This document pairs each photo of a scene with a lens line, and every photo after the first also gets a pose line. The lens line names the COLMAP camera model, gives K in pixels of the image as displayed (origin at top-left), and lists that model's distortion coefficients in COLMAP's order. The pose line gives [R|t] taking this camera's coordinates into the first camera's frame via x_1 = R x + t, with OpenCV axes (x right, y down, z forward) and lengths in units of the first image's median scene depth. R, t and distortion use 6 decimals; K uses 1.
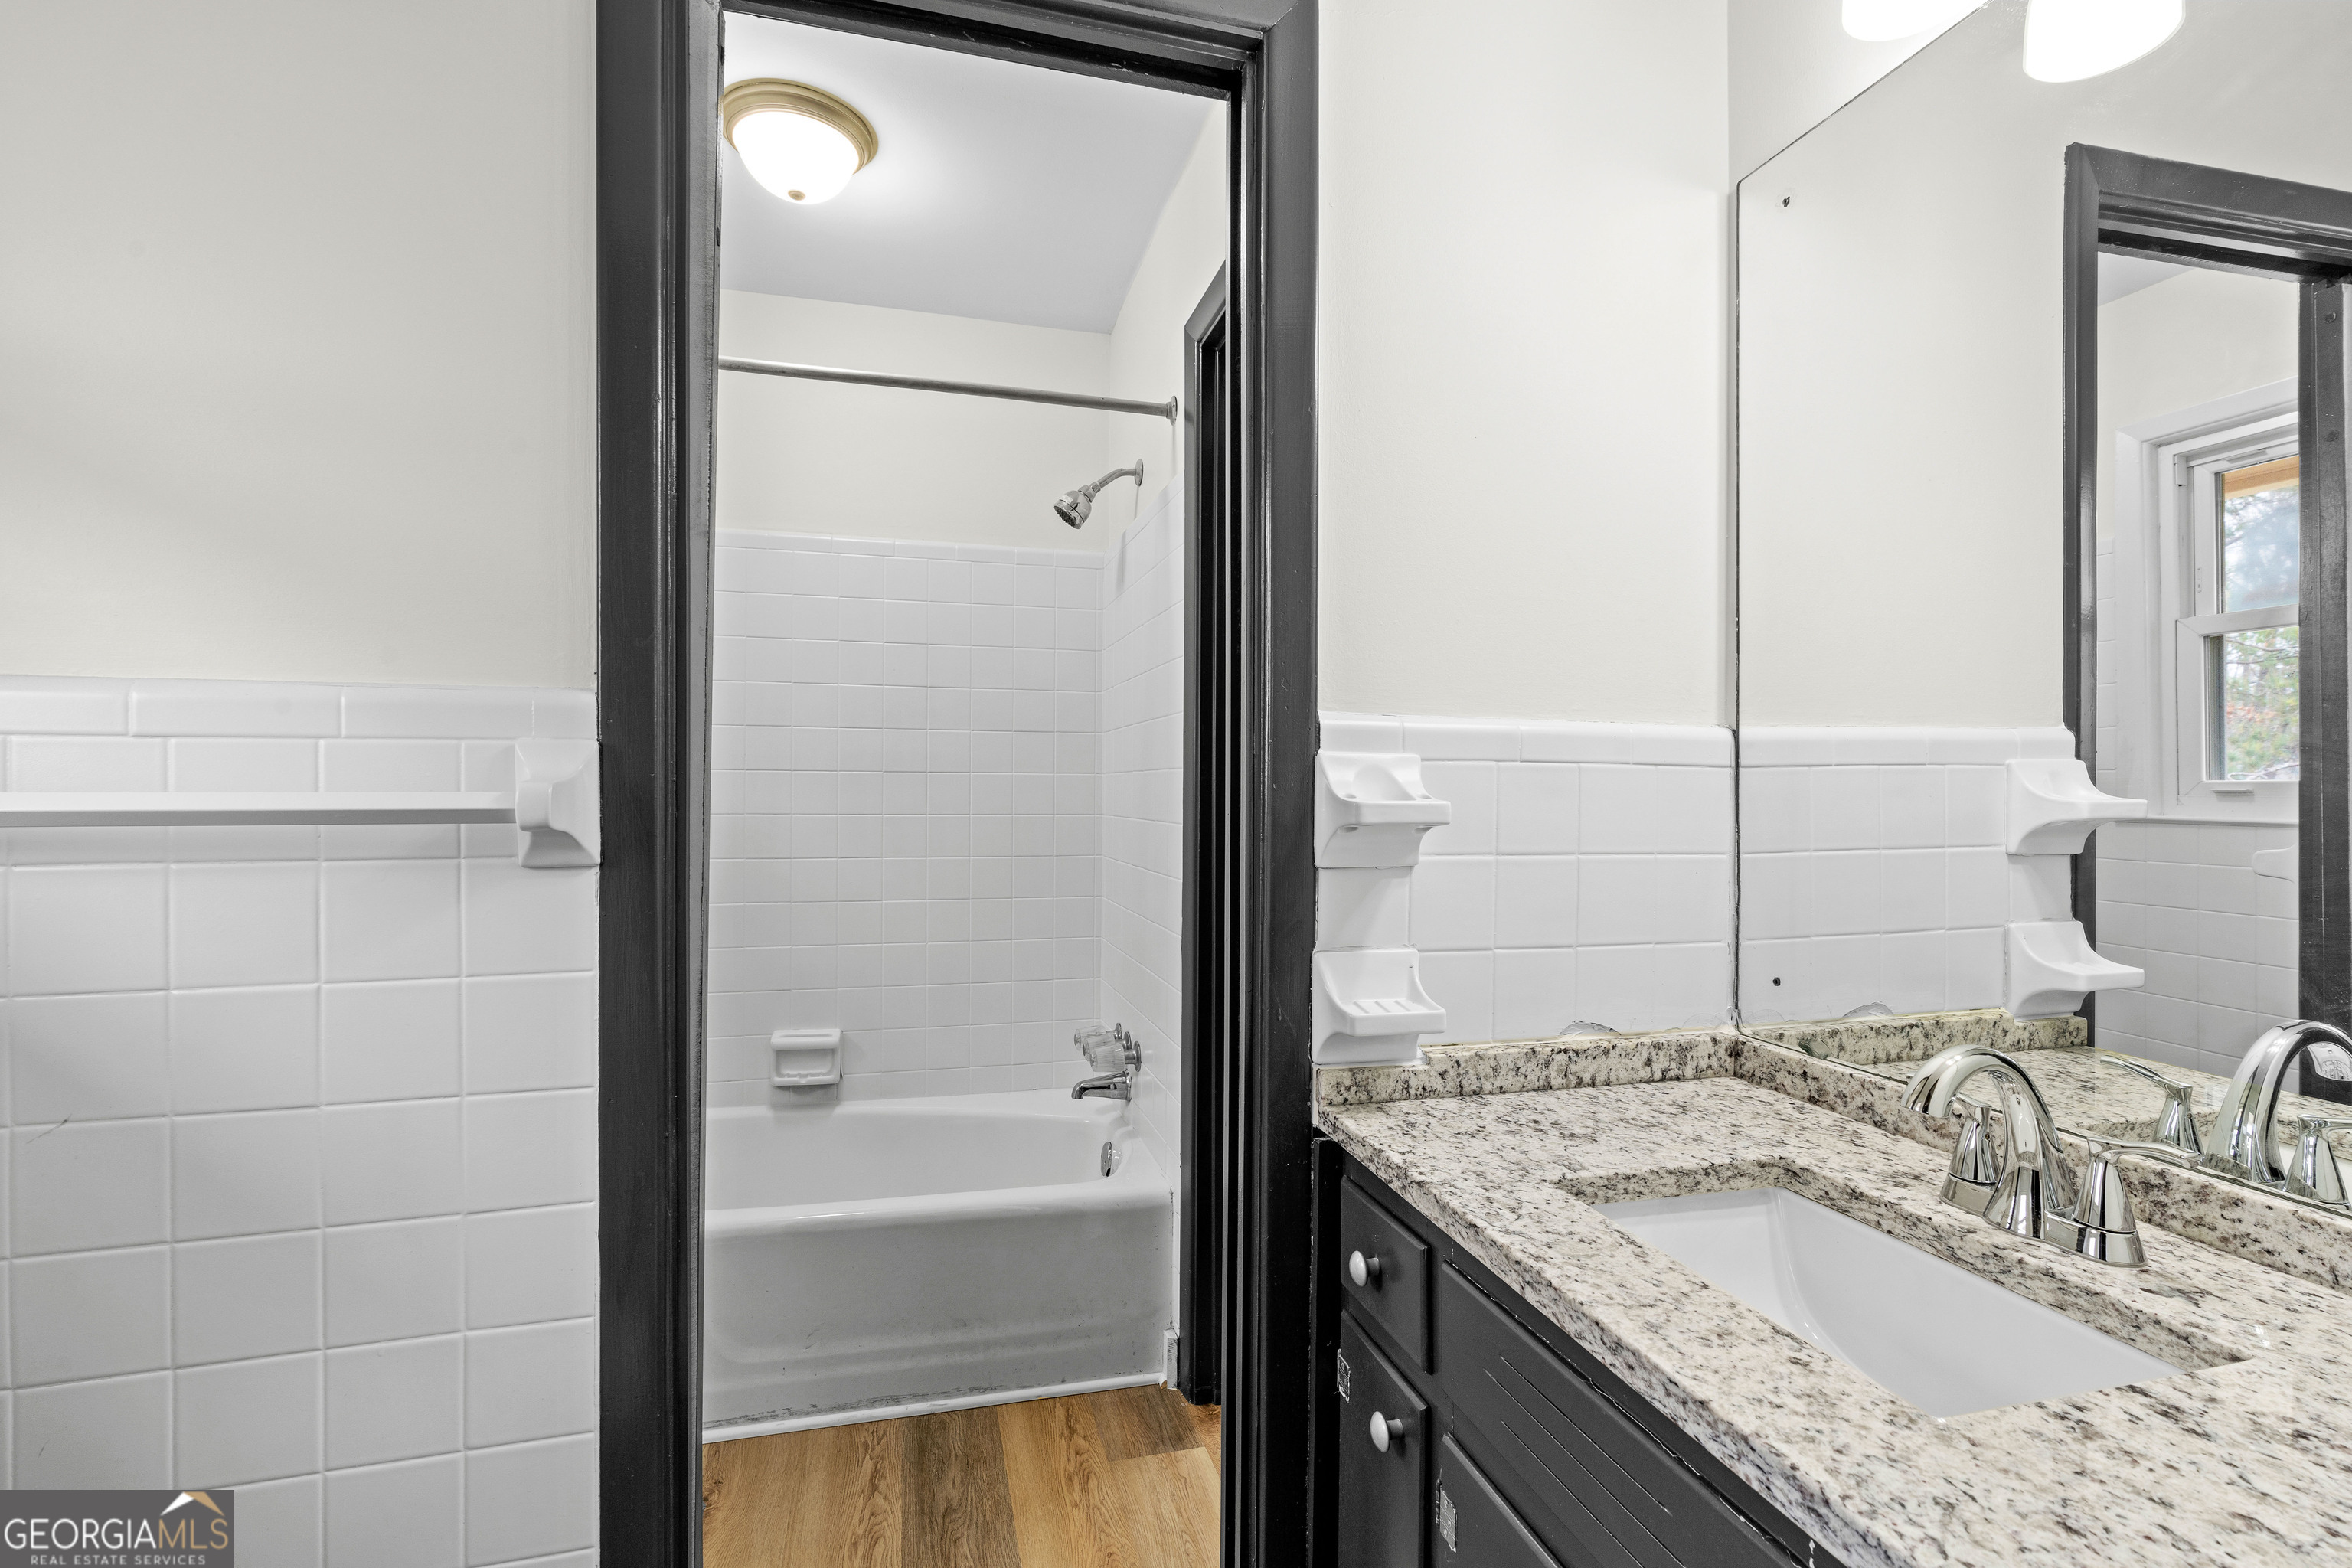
lens RADIAL K [[1071.1, 0, 1181.9], [0, 1071.1, 789.4], [0, 0, 1]] dist [-0.010632, 0.003544]
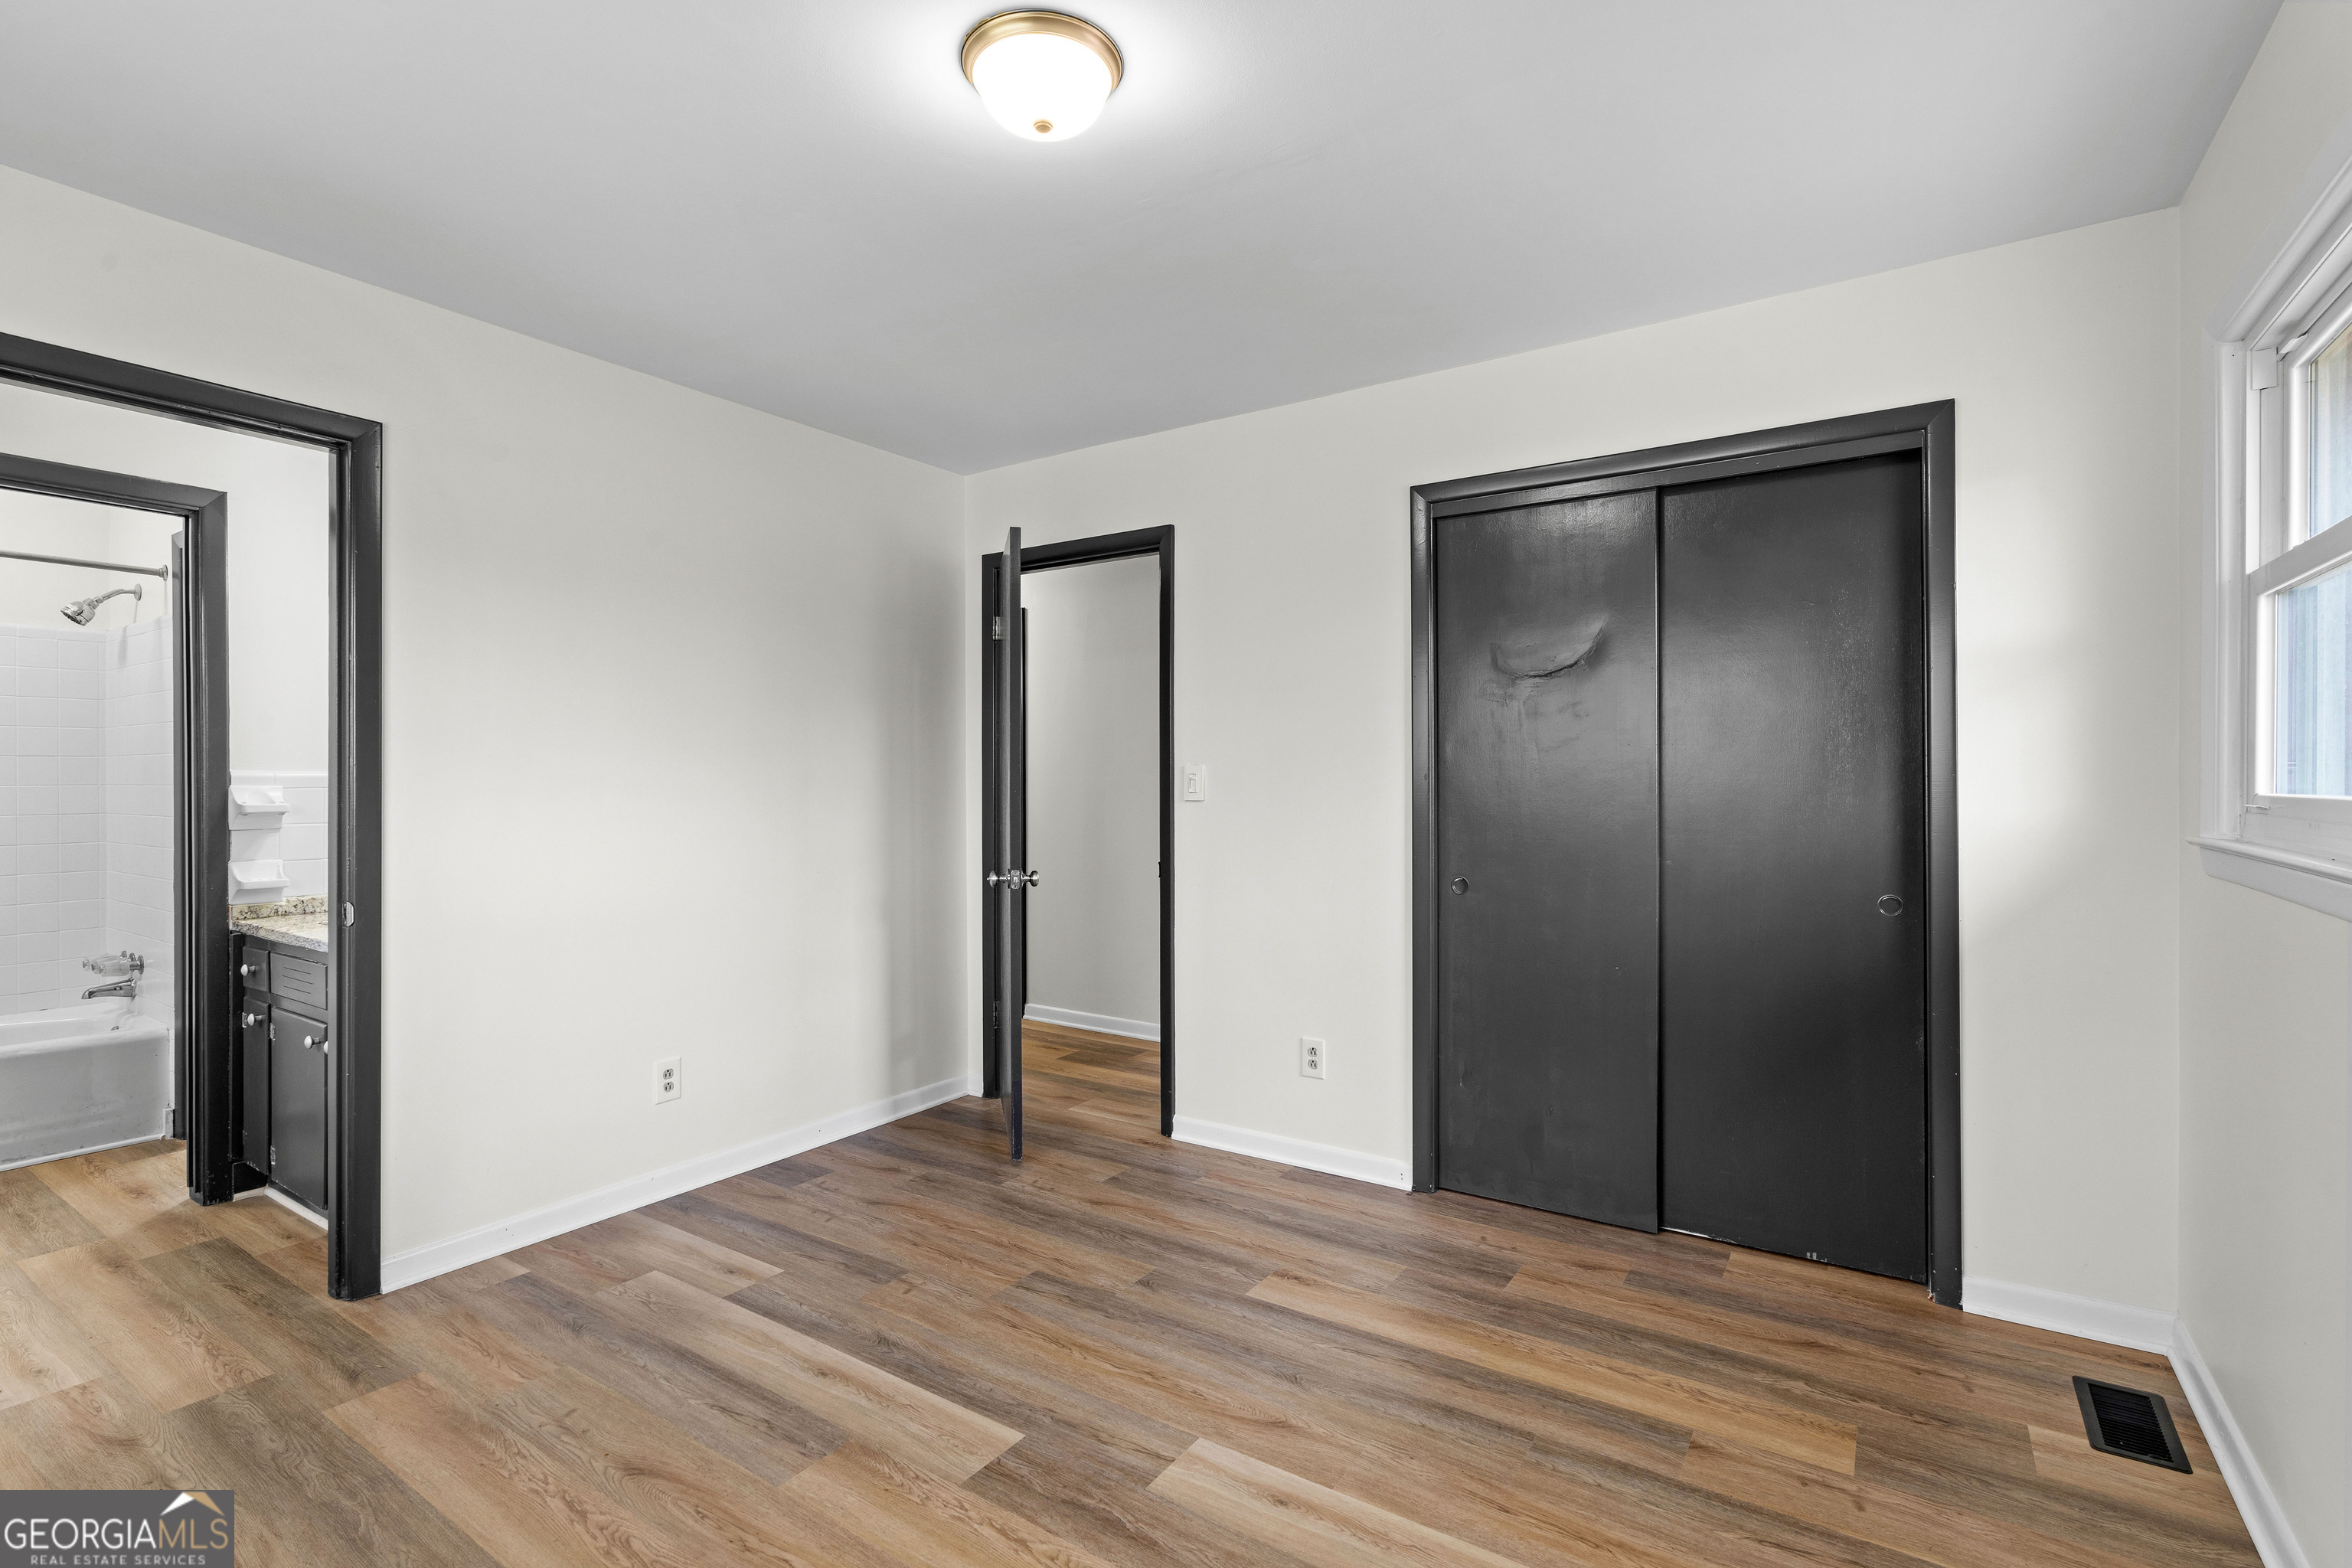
lens RADIAL K [[1071.1, 0, 1155.7], [0, 1071.1, 779.1], [0, 0, 1]] dist [-0.010632, 0.003544]
pose [[0.753699, -0.009598, 0.657149, 0.067819], [0.005196, 0.999949, 0.008646, -0.034287], [-0.657199, -0.003102, 0.753711, -1.358963]]
